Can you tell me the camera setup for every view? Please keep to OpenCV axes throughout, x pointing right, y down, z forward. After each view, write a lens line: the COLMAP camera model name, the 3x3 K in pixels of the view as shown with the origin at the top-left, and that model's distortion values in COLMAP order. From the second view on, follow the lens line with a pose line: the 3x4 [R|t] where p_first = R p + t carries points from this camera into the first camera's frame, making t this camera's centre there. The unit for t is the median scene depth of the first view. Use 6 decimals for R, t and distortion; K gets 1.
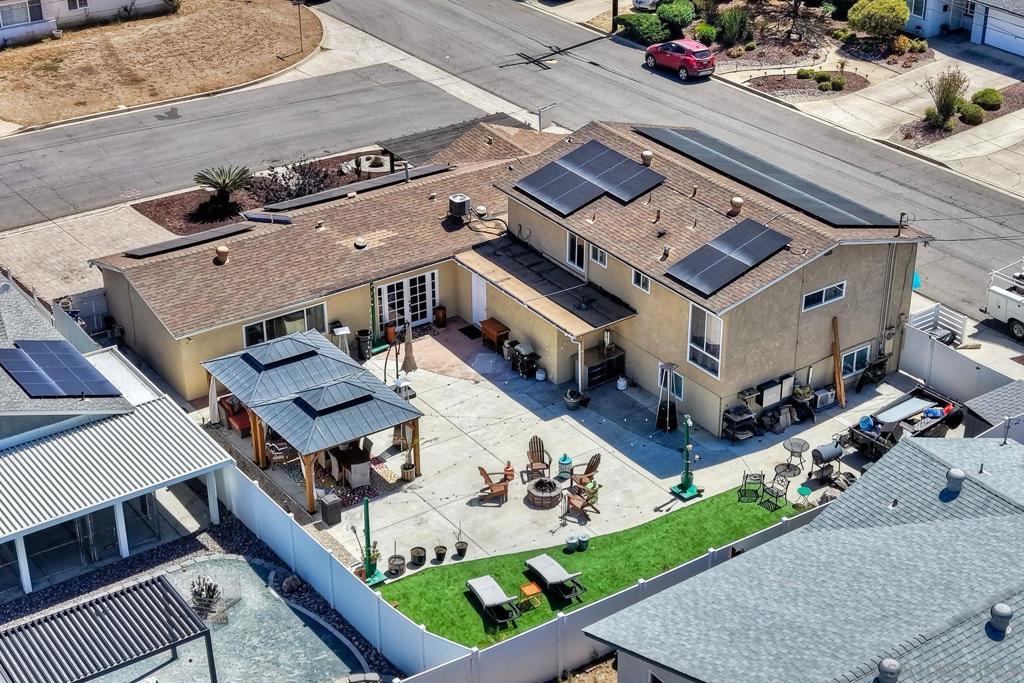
lens RADIAL K [[1644.3, 0, 565.6], [0, 1644.3, 345.4], [0, 0, 1]] dist [0.161374, -0.586100]
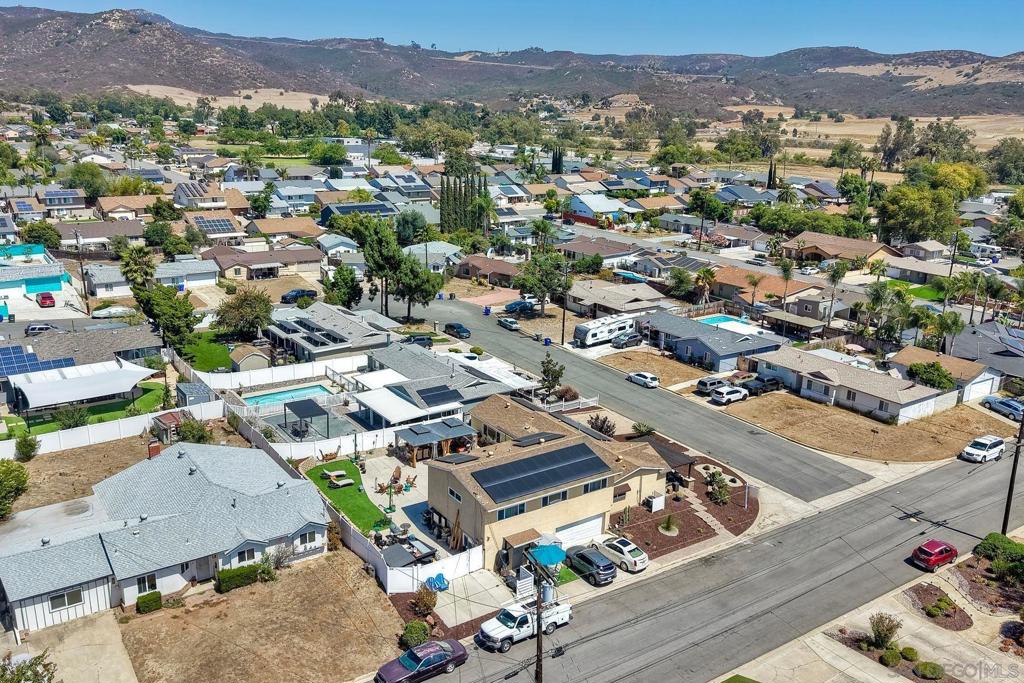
lens RADIAL K [[834.4, 0, 512.4], [0, 834.4, 356.2], [0, 0, 1]] dist [0.082580, -0.136282]
pose [[-0.030660, 0.281648, -0.959028, 1.124881], [-0.499695, 0.826653, 0.258747, -0.490912], [0.865659, 0.487155, 0.115393, 0.774546]]
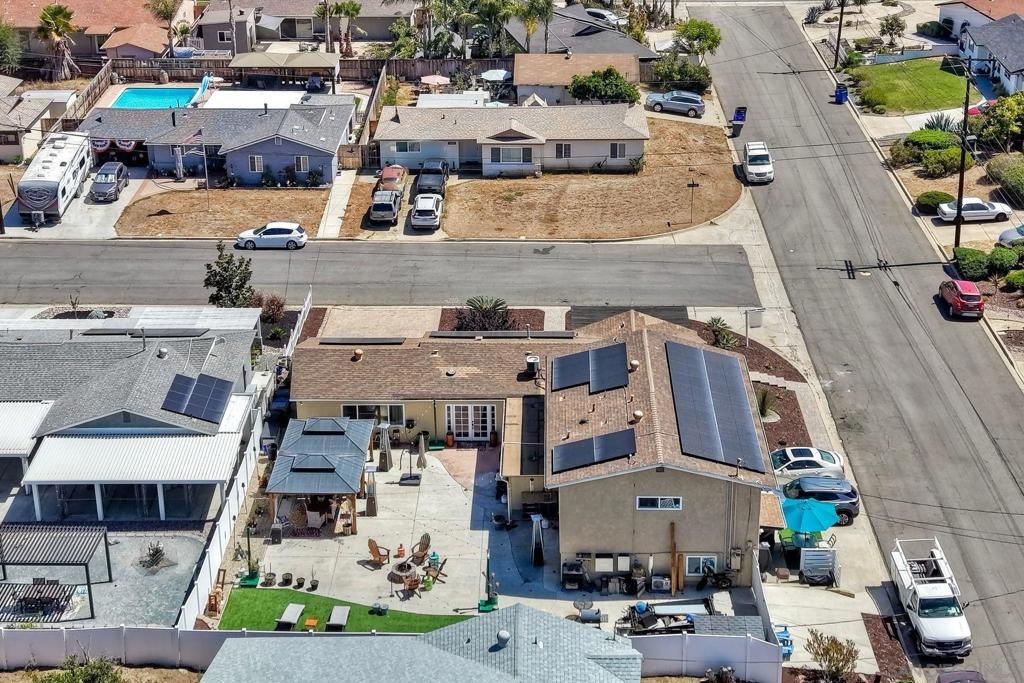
lens RADIAL K [[1601.0, 0, 509.5], [0, 1601.0, 252.1], [0, 0, 1]] dist [0.240663, -1.293419]
pose [[0.791386, 0.214835, -0.572323, 0.683635], [-0.273512, 0.961715, -0.017199, -0.151640], [0.546717, 0.170148, 0.819848, -0.116762]]
